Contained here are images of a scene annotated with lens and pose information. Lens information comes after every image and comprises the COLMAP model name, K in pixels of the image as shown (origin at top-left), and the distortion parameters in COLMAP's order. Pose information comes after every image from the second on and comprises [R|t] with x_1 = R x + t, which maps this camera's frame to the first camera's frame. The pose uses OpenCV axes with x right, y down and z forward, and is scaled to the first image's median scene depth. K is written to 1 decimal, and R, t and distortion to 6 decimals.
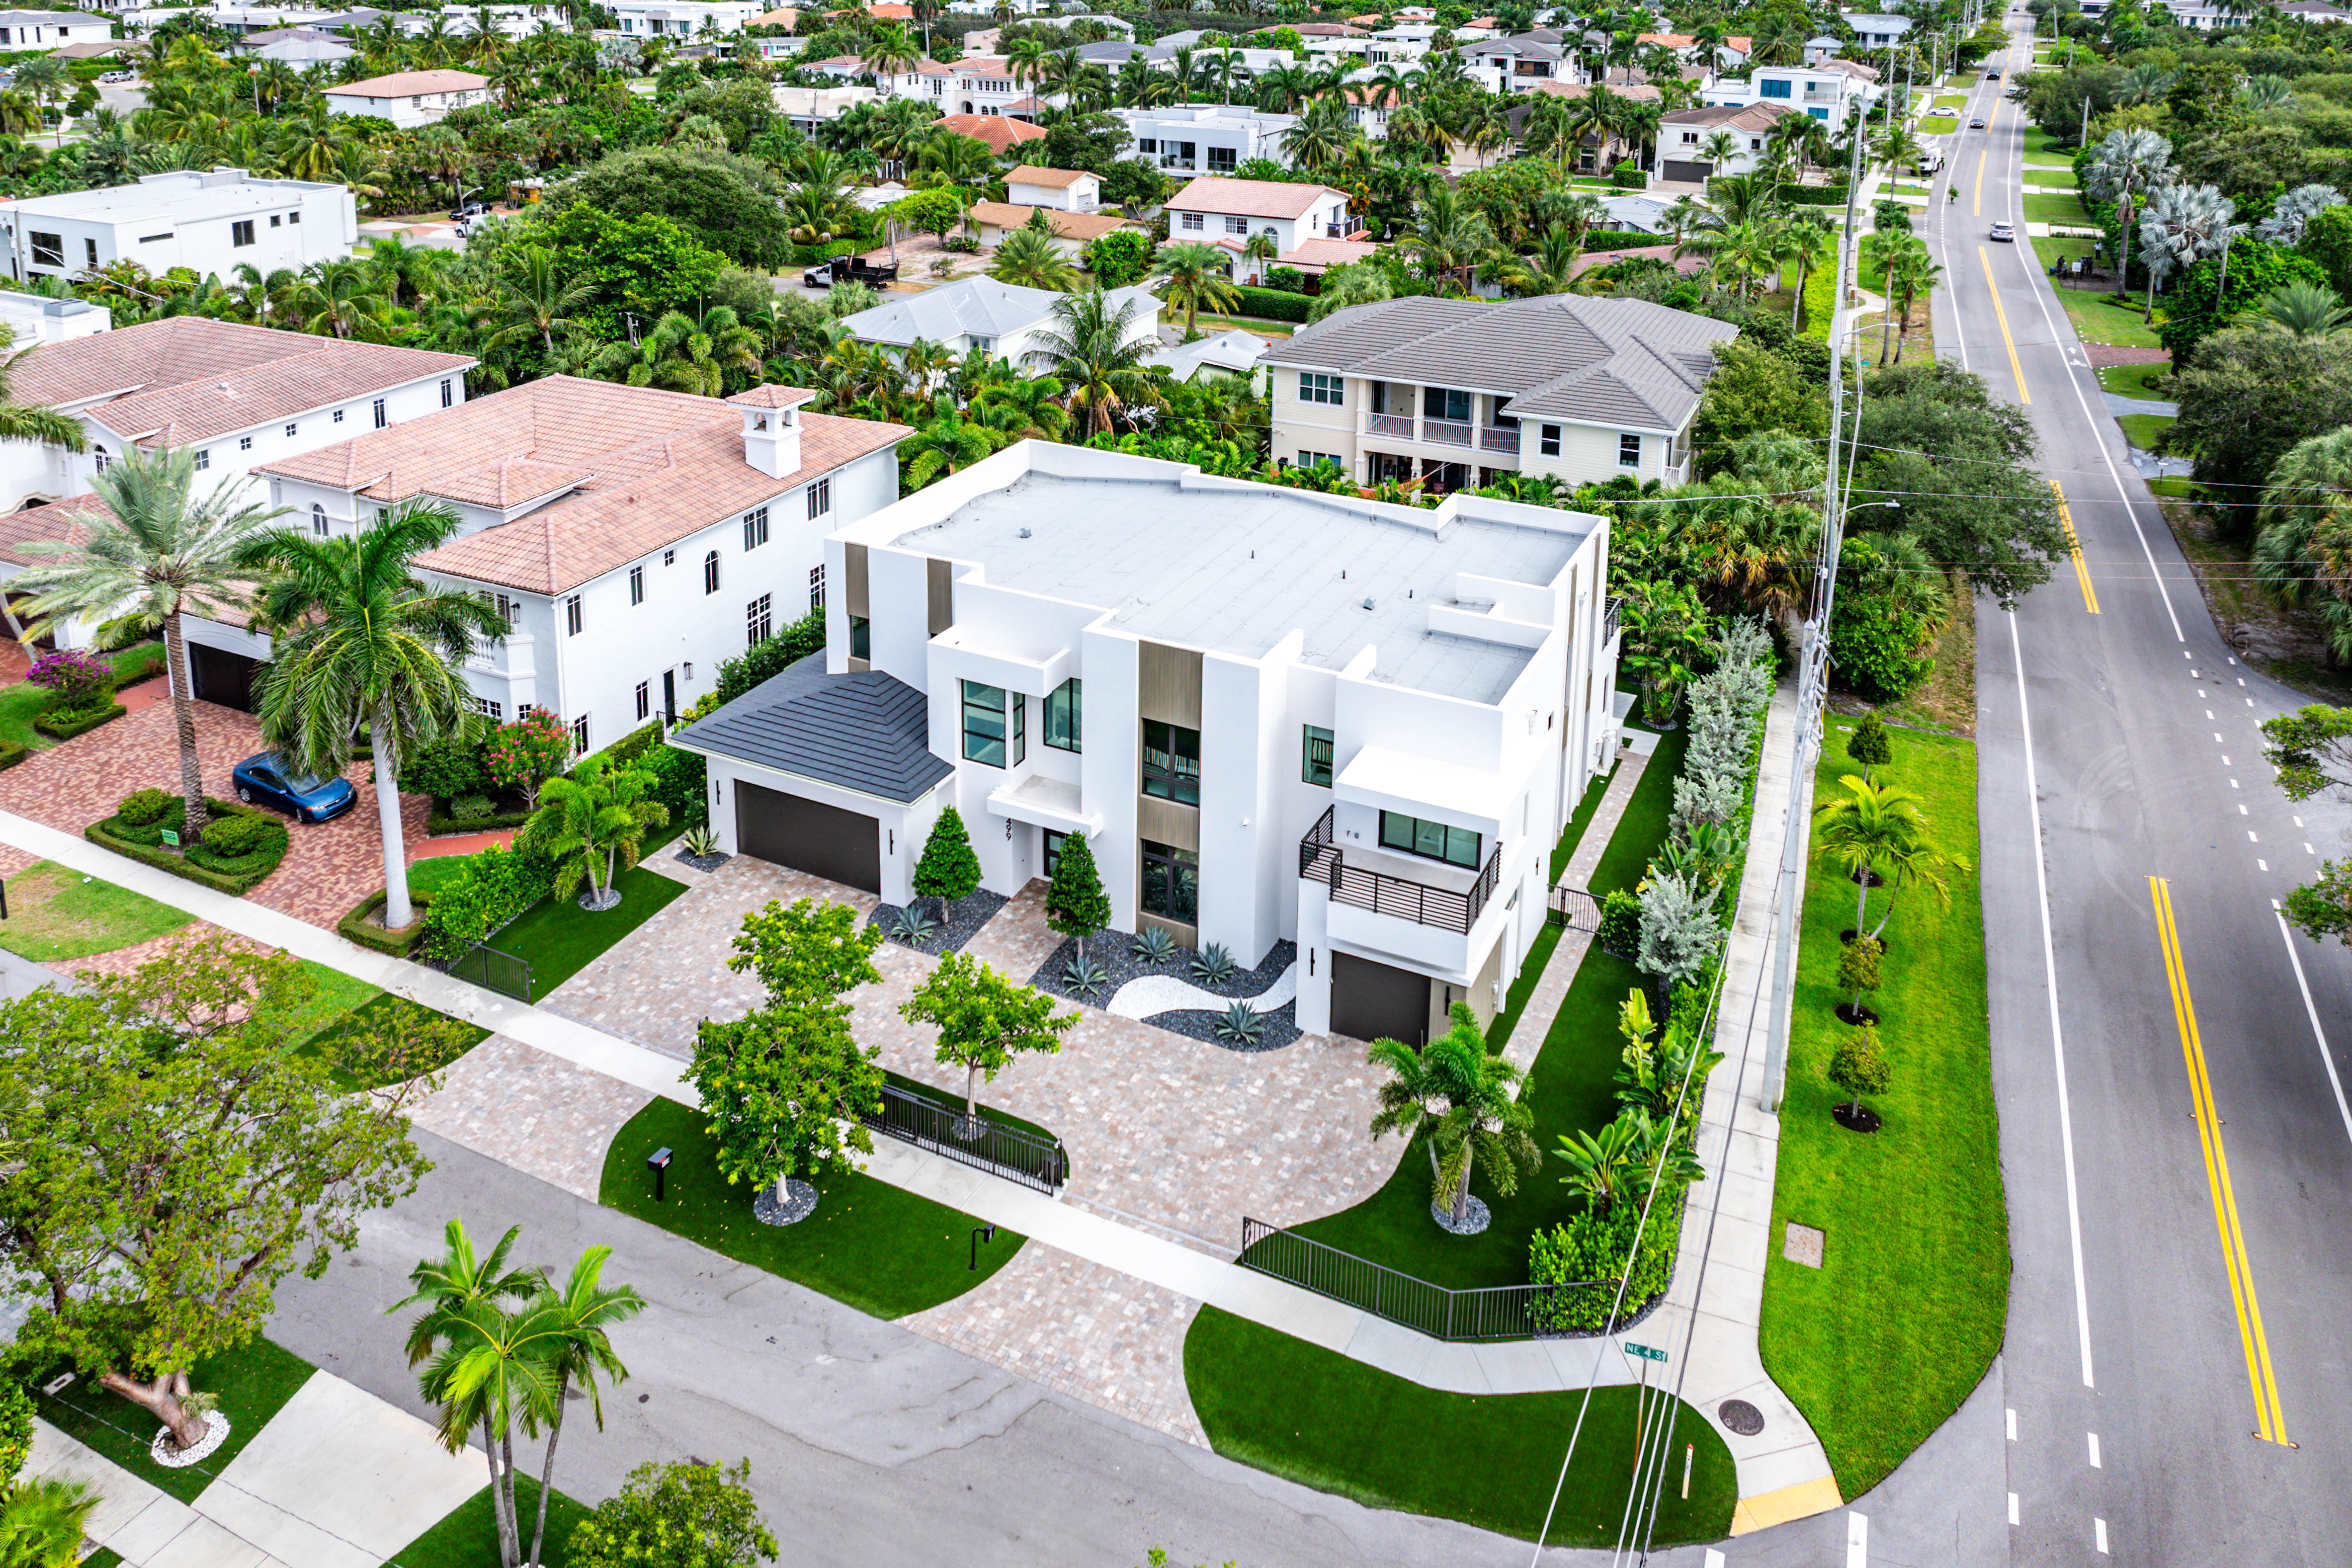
lens RADIAL K [[1589.2, 0, 1176.0], [0, 1589.2, 784.0], [0, 0, 1]] dist [-0.010744, -0.000029]
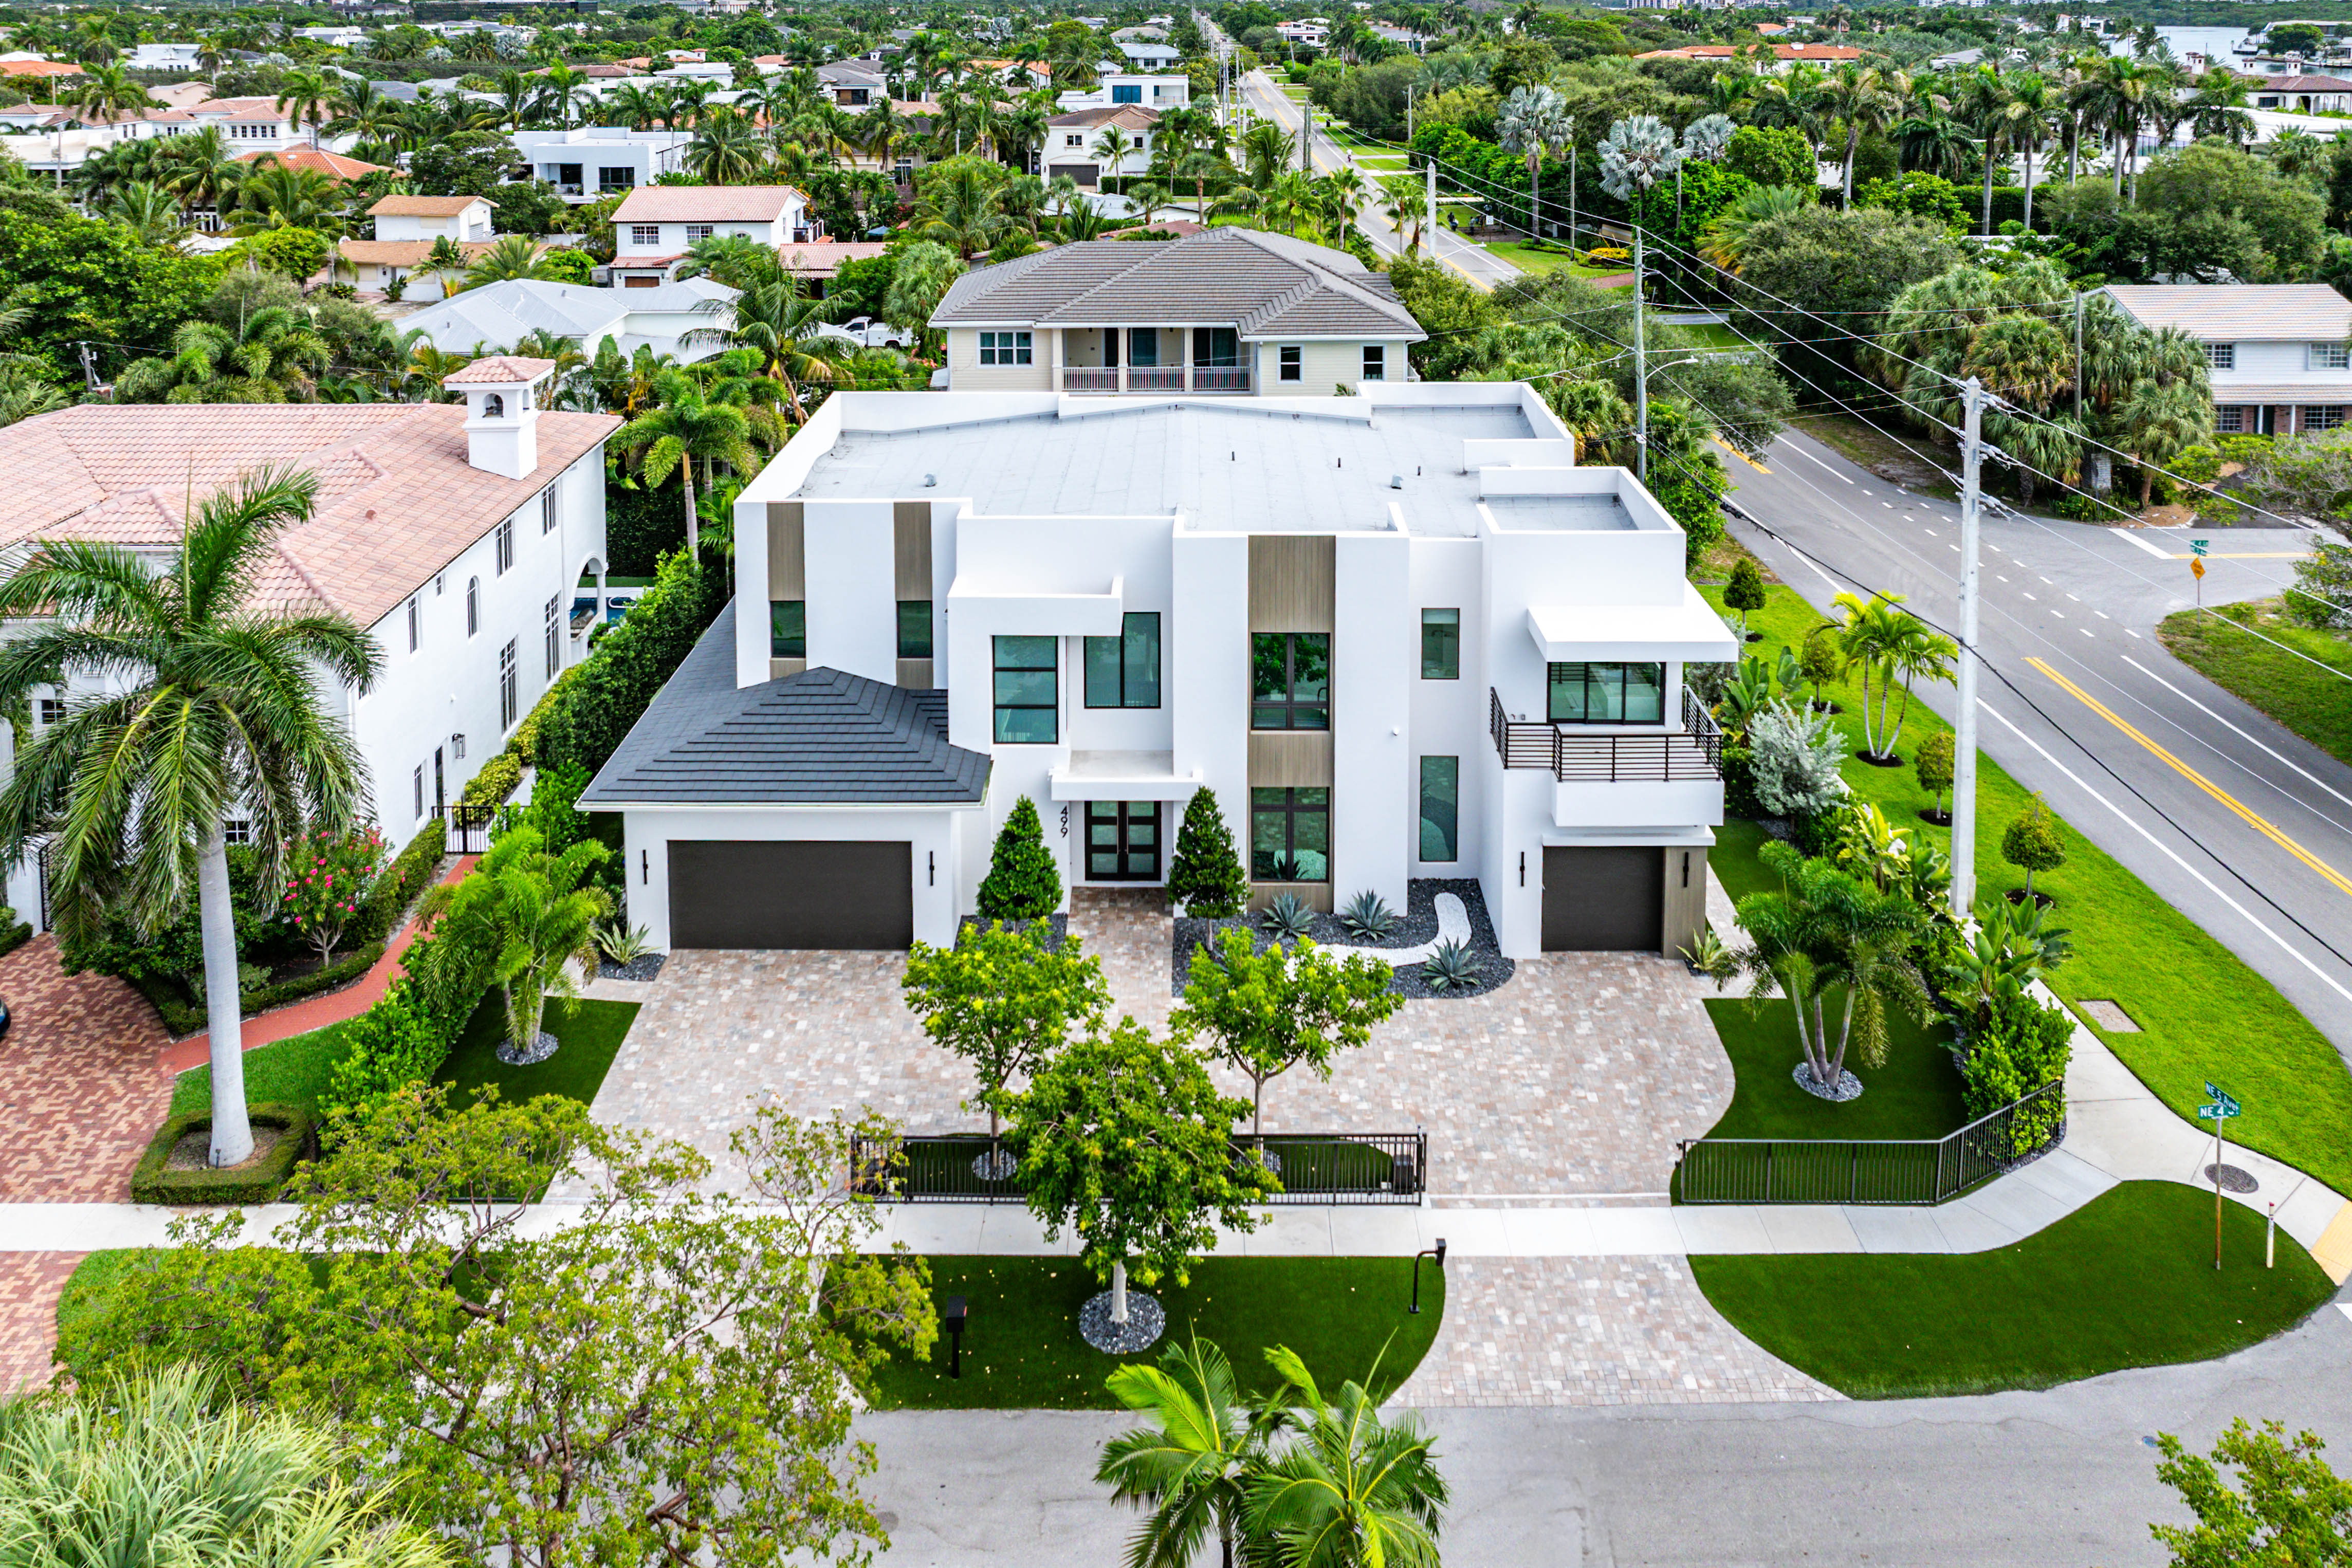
lens RADIAL K [[1757.4, 0, 1181.0], [0, 1757.4, 666.1], [0, 0, 1]] dist [-0.029461, 0.039006]
pose [[0.896498, -0.171706, 0.408422, -0.346771], [0.224328, 0.970866, -0.084241, 0.034561], [-0.382059, 0.167143, 0.908897, 0.156303]]
